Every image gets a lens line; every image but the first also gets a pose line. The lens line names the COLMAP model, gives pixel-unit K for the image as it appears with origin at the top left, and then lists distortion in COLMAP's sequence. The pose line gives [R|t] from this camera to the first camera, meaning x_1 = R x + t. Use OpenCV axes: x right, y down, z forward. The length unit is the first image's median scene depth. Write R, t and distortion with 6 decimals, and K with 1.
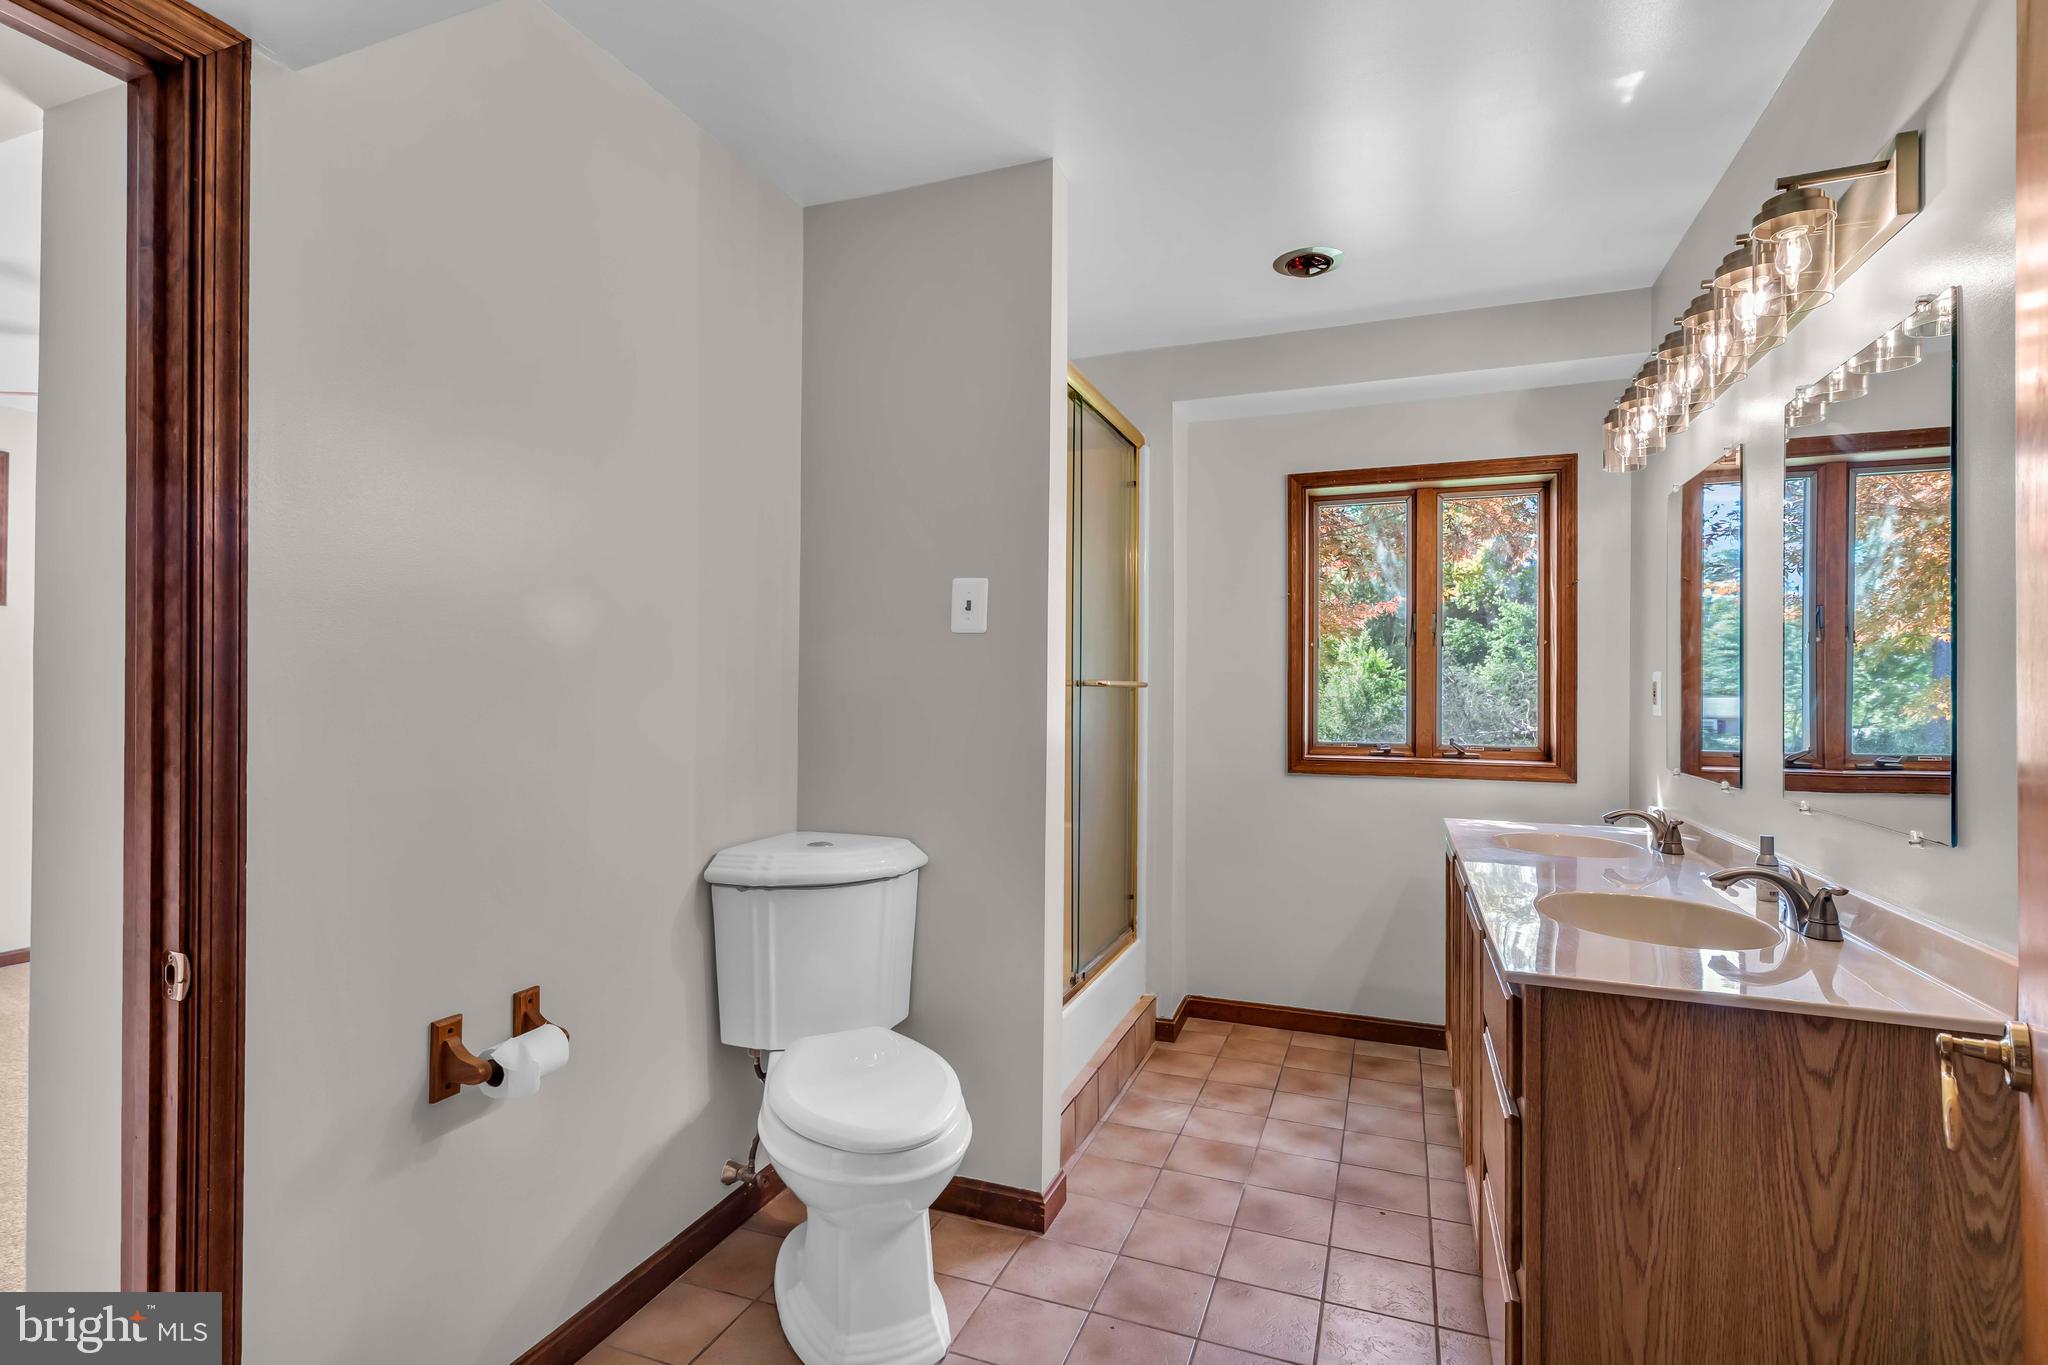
lens RADIAL K [[987.1, 0, 1032.7], [0, 987.1, 683.6], [0, 0, 1]] dist [-0.003613, -0.000166]
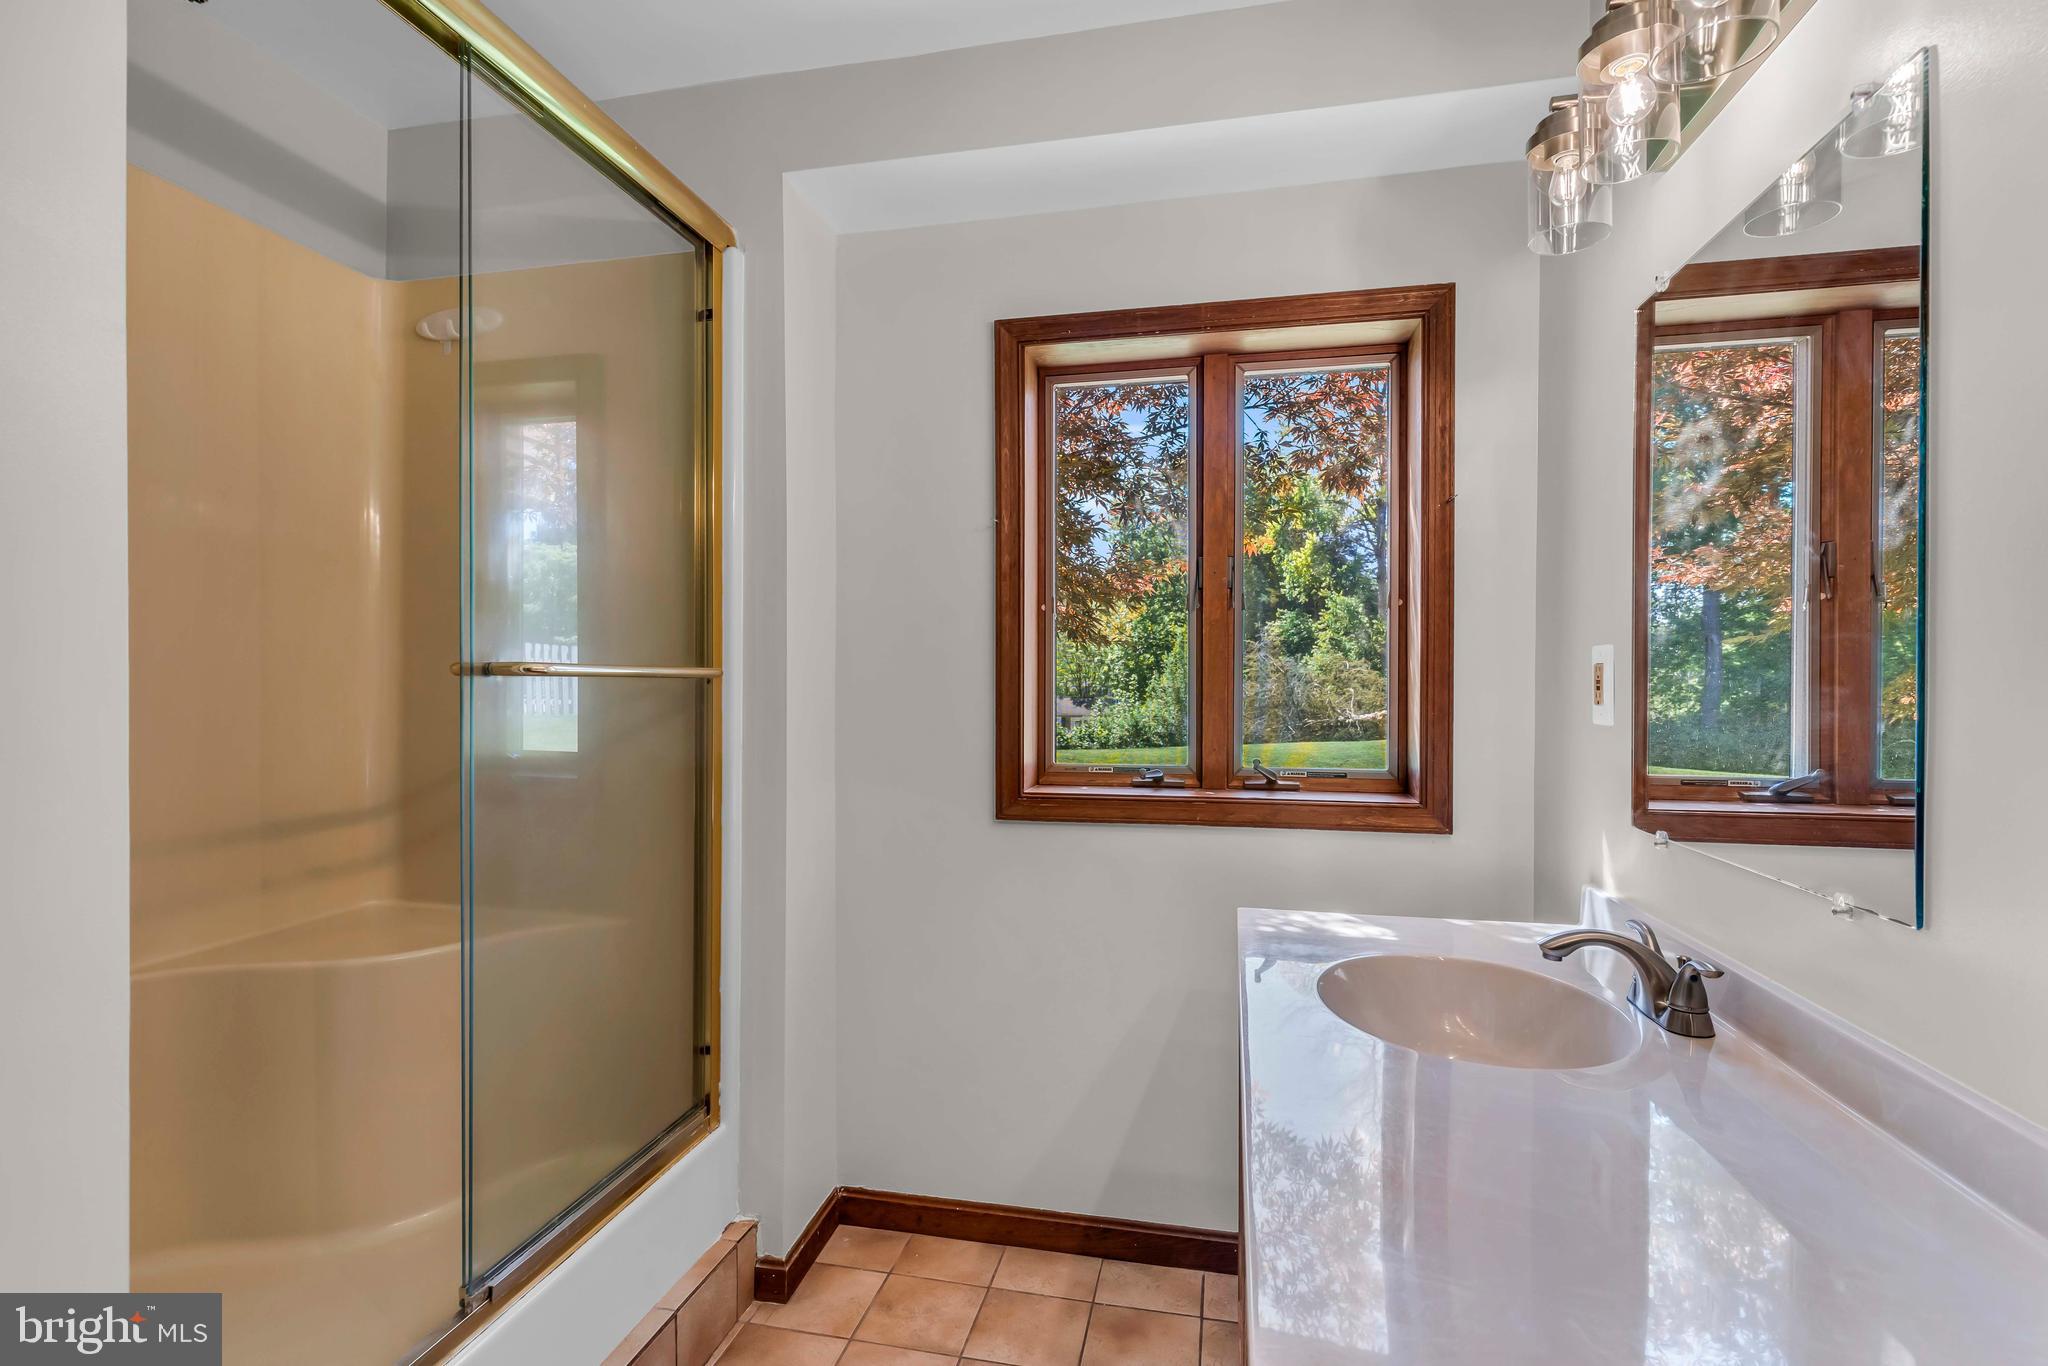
lens RADIAL K [[987.1, 0, 1012.3], [0, 987.1, 685.3], [0, 0, 1]] dist [-0.003613, -0.000166]
pose [[0.990972, -0.003643, 0.134017, 0.191053], [0.002118, 0.999931, 0.011523, 0.002309], [-0.134050, -0.011135, 0.990912, 0.410230]]
